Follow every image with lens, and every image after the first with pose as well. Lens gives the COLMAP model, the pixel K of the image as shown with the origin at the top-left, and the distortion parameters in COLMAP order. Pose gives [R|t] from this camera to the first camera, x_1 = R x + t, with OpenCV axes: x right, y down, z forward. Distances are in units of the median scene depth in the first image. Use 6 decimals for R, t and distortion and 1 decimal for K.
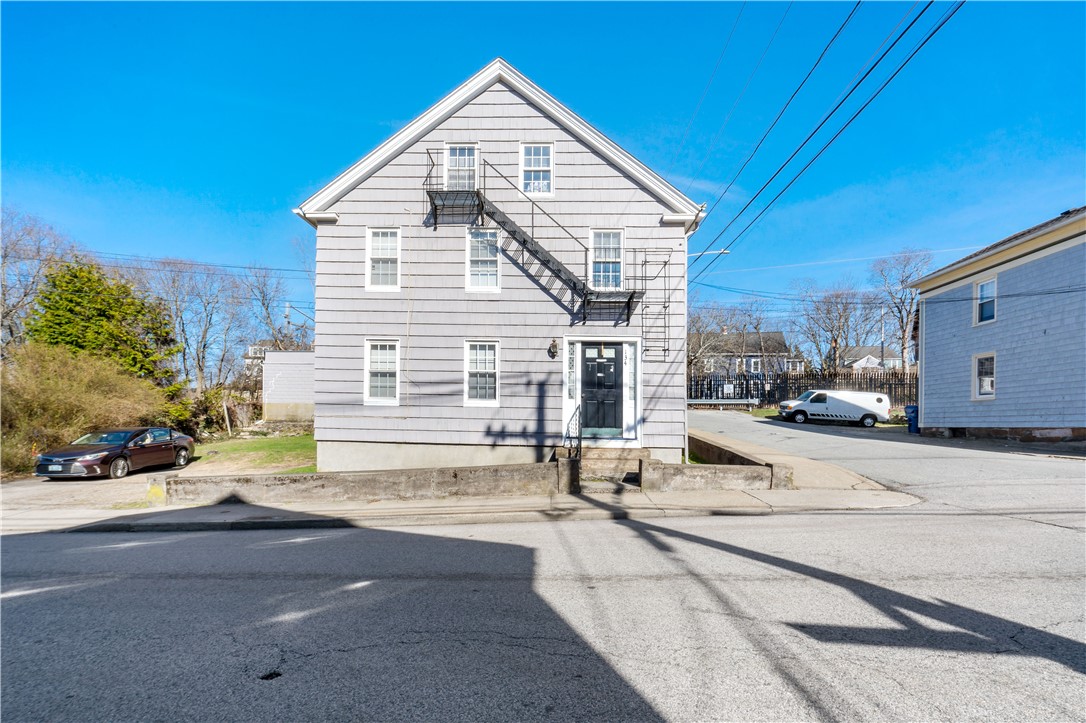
lens RADIAL K [[528.0, 0, 563.8], [0, 528.0, 395.7], [0, 0, 1]] dist [-0.021986, 0.000416]
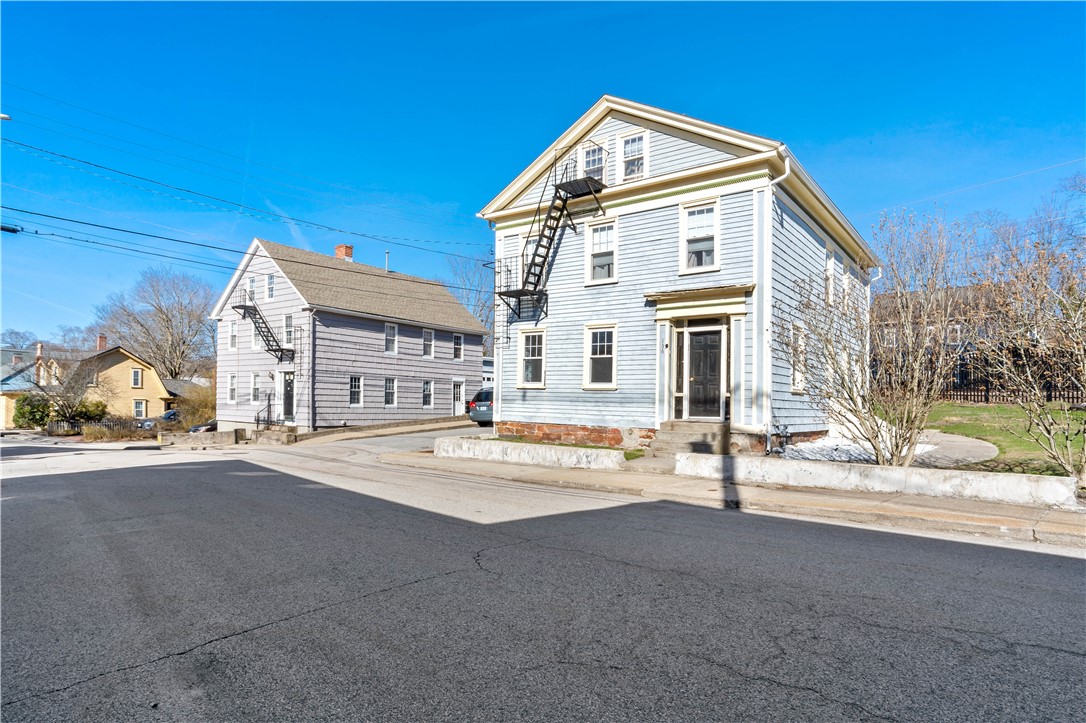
lens RADIAL K [[669.9, 0, 605.0], [0, 669.9, 365.3], [0, 0, 1]] dist [-0.005718, 0.002624]
pose [[0.829703, -0.032814, -0.557239, 2.446149], [0.019470, 0.999364, -0.029859, -0.027821], [0.557865, 0.013924, 0.829815, -0.413587]]
